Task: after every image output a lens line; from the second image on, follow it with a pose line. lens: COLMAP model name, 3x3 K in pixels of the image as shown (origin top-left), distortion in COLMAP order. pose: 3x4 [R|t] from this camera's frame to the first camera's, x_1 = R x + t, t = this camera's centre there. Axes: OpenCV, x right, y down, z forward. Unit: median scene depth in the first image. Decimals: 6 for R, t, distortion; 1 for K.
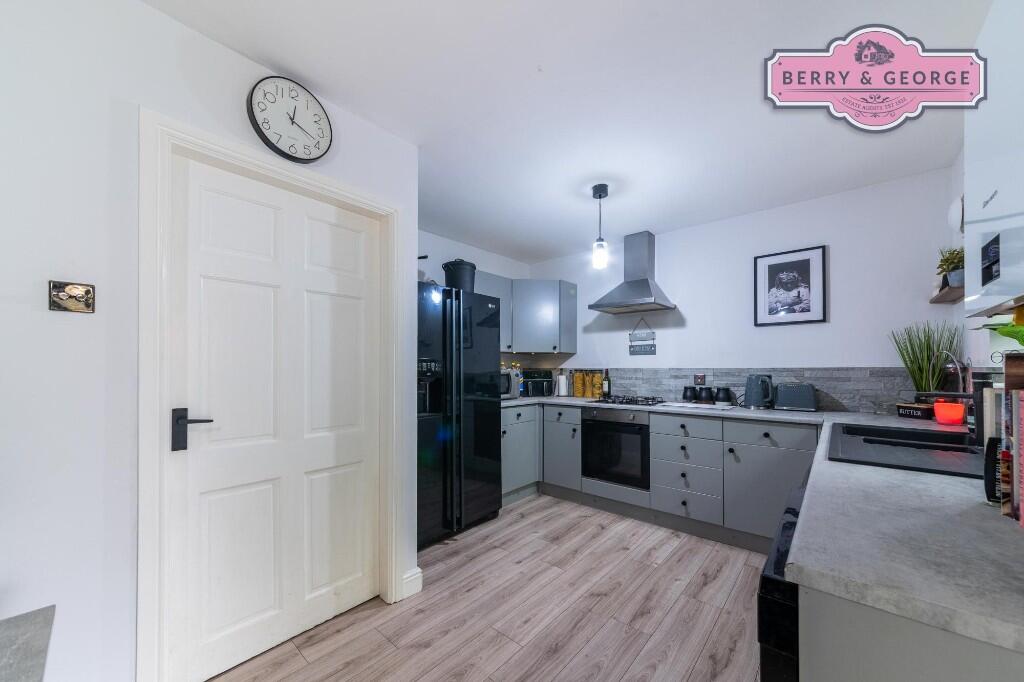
lens RADIAL K [[363.5, 0, 514.0], [0, 363.5, 363.8], [0, 0, 1]] dist [0.000255, -0.000055]
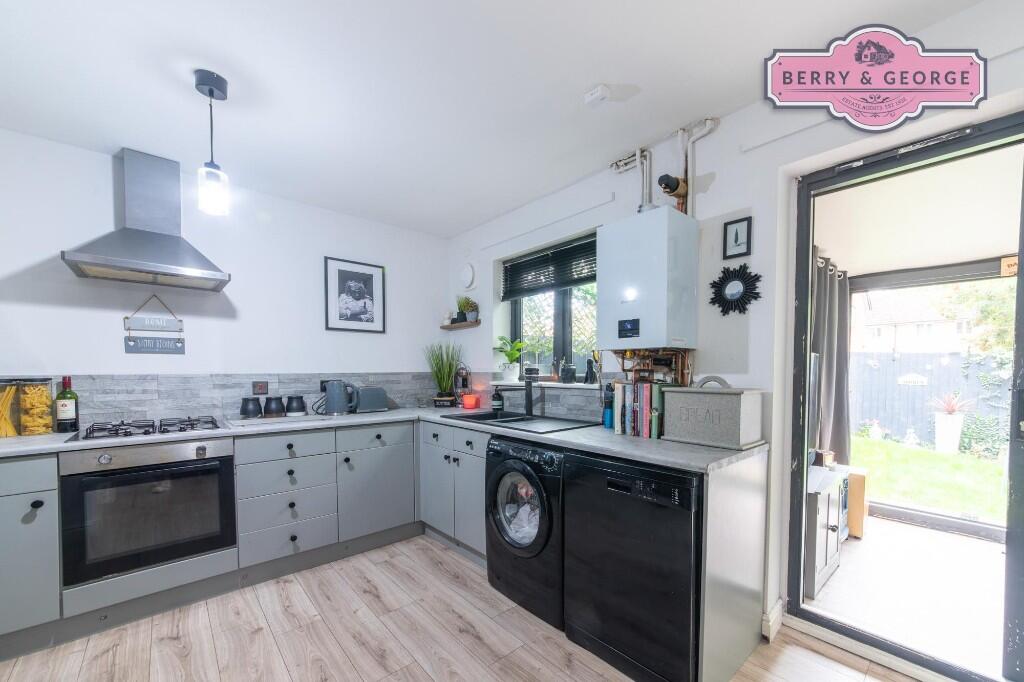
lens RADIAL K [[417.8, 0, 513.5], [0, 417.8, 387.5], [0, 0, 1]] dist [0.016121, 0.000299]
pose [[0.140620, -0.043997, 0.989086, -0.379782], [-0.009045, 0.998913, 0.045720, -0.006463], [-0.990022, -0.015376, 0.140070, 0.364887]]
